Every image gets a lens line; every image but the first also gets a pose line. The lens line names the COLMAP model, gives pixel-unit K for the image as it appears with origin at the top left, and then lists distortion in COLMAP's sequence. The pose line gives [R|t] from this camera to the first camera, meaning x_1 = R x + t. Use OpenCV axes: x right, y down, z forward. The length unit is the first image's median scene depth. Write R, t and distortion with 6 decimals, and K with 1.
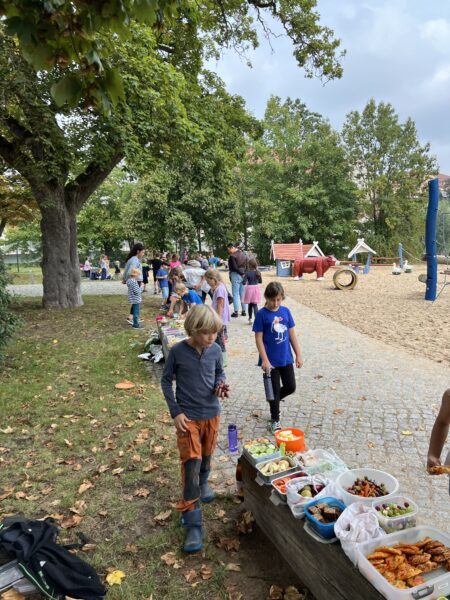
lens RADIAL K [[451.2, 0, 240.2], [0, 451.2, 301.5], [0, 0, 1]] dist [0.042405, -0.002829]
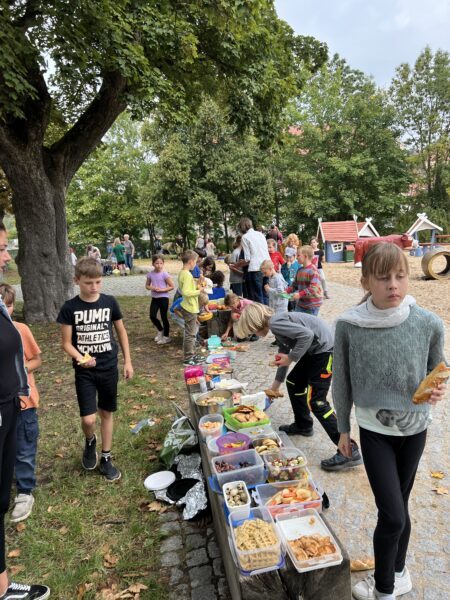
lens RADIAL K [[457.0, 0, 225.0], [0, 457.0, 300.0], [0, 0, 1]] dist [-0.005262, 0.004271]
pose [[0.995802, -0.028881, -0.086852, -0.022518], [0.031158, 0.999202, 0.024976, -0.010569], [0.086062, -0.027577, 0.995908, 0.120534]]
